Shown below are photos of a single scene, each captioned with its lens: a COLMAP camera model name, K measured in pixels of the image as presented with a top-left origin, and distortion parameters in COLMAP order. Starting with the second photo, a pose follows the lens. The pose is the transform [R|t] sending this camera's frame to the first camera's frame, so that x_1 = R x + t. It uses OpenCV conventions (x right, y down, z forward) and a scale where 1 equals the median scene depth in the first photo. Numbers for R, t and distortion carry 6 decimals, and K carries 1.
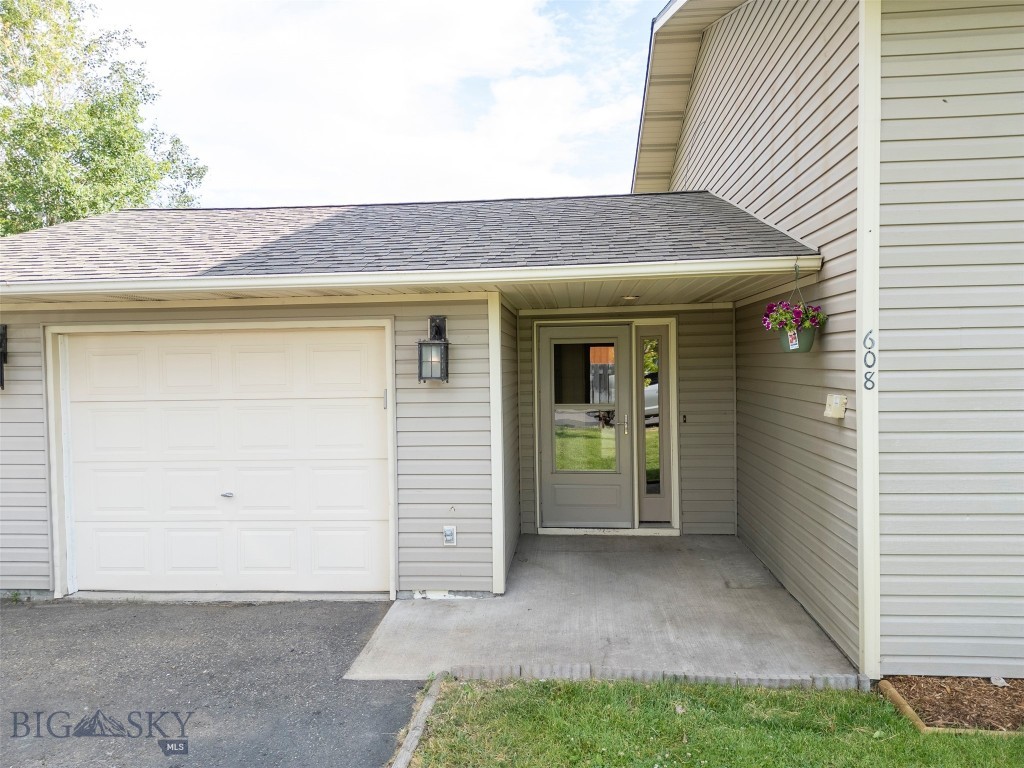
lens RADIAL K [[719.4, 0, 512.0], [0, 719.4, 384.0], [0, 0, 1]] dist [0.075364, -0.067637]
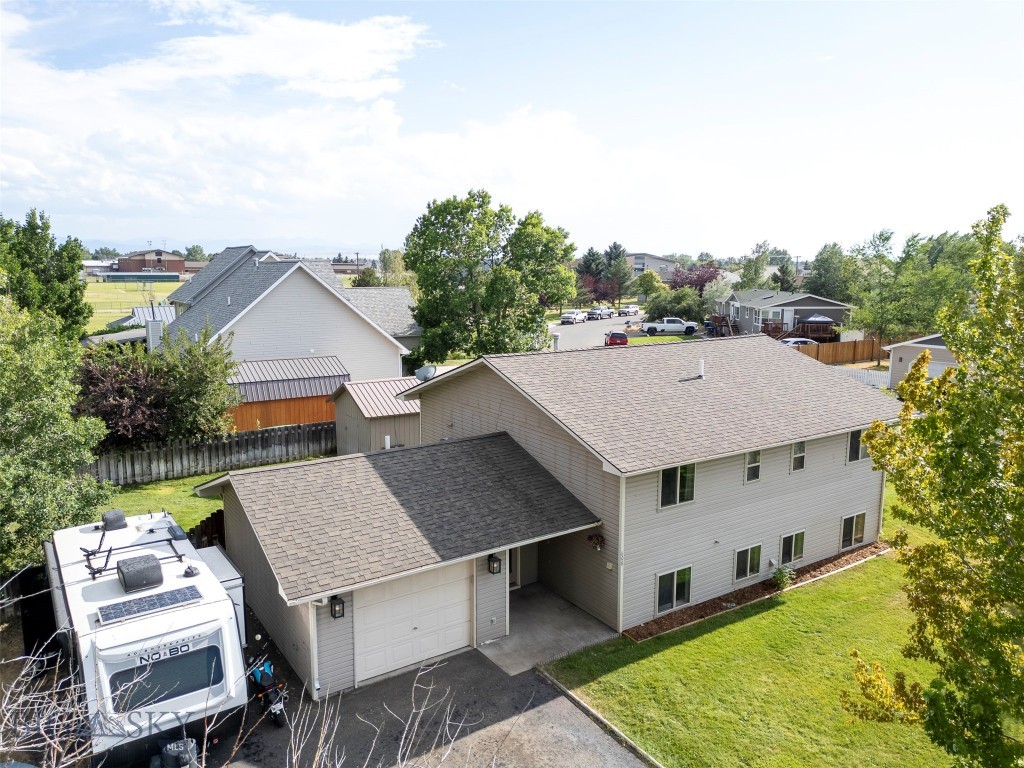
lens RADIAL K [[727.5, 0, 512.0], [0, 727.5, 384.0], [0, 0, 1]] dist [0.041332, -0.007007]
pose [[0.779414, -0.079083, 0.621498, -1.809239], [0.007176, 0.993063, 0.117364, -1.095978], [-0.626468, -0.087015, 0.774575, -1.249669]]
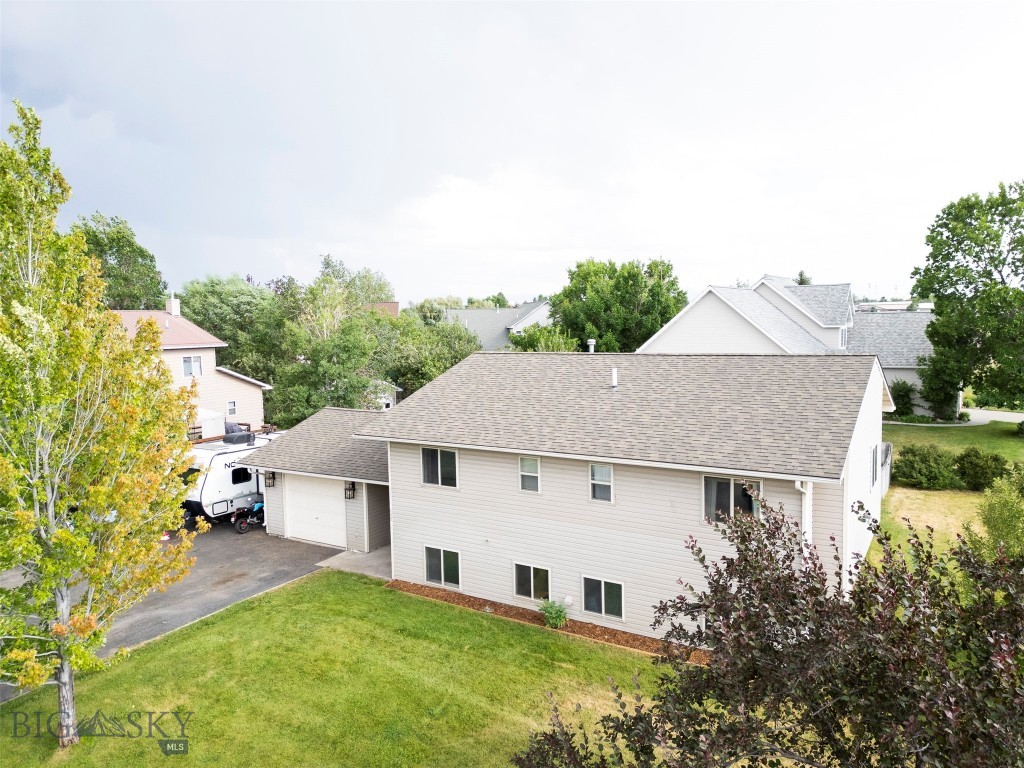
lens RADIAL K [[719.4, 0, 512.0], [0, 719.4, 384.0], [0, 0, 1]] dist [0.075364, -0.067637]
pose [[0.890197, 0.037066, -0.454065, 2.471911], [-0.006655, 0.997636, 0.068391, -0.907294], [0.455527, -0.057860, 0.888340, -2.100768]]
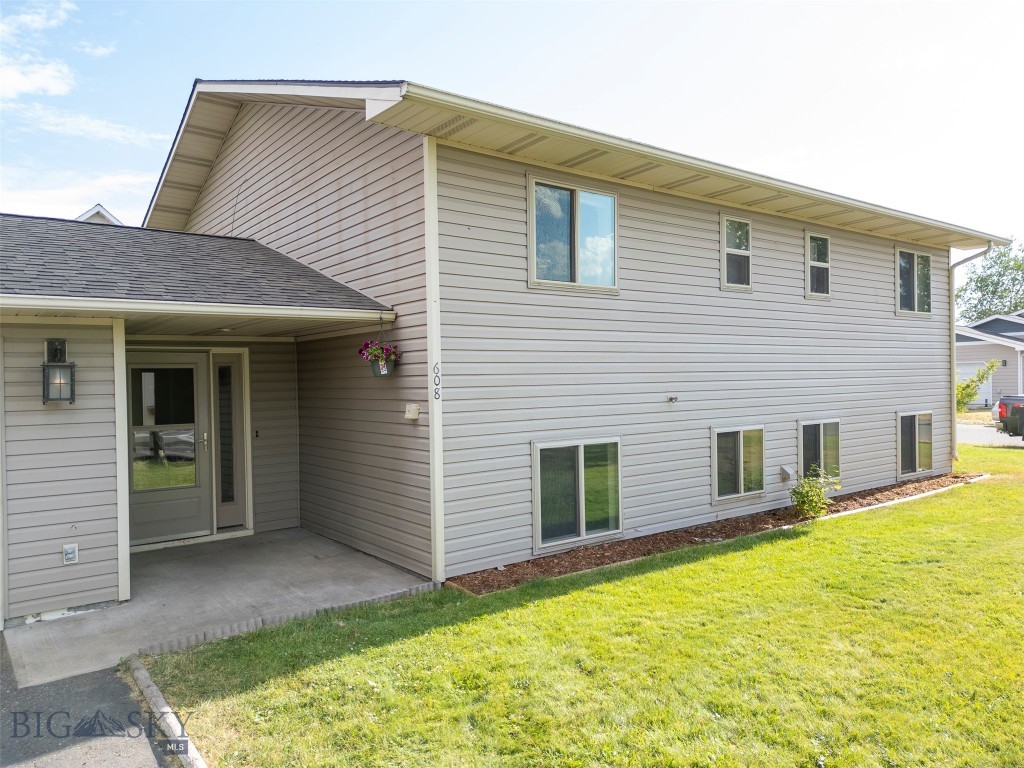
lens RADIAL K [[719.4, 0, 512.0], [0, 719.4, 384.0], [0, 0, 1]] dist [0.075364, -0.067637]
pose [[0.737951, -0.000865, 0.674854, -0.335735], [0.028844, 0.999126, -0.030260, 0.019763], [-0.674238, 0.041796, 0.737331, -0.204859]]
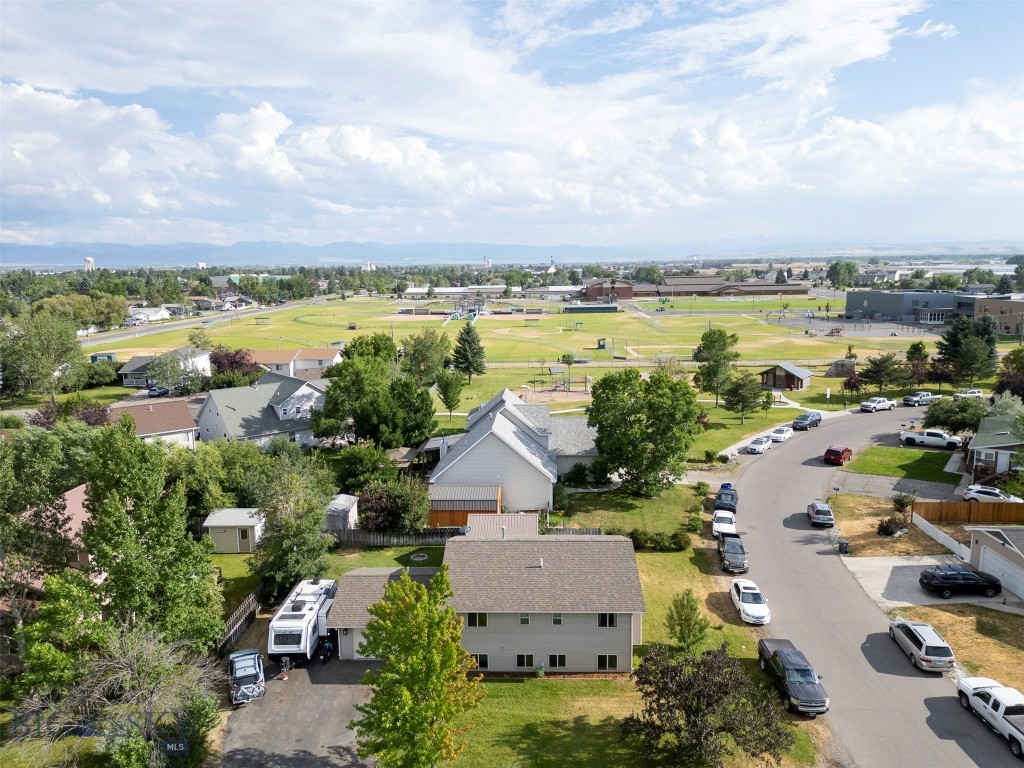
lens RADIAL K [[734.4, 0, 530.6], [0, 734.4, 381.9], [0, 0, 1]] dist [-0.001415, -0.001449]
pose [[0.998378, -0.007816, 0.056396, 0.810200], [0.001337, 0.993478, 0.114014, -3.589104], [-0.056919, -0.113753, 0.991877, -6.575121]]
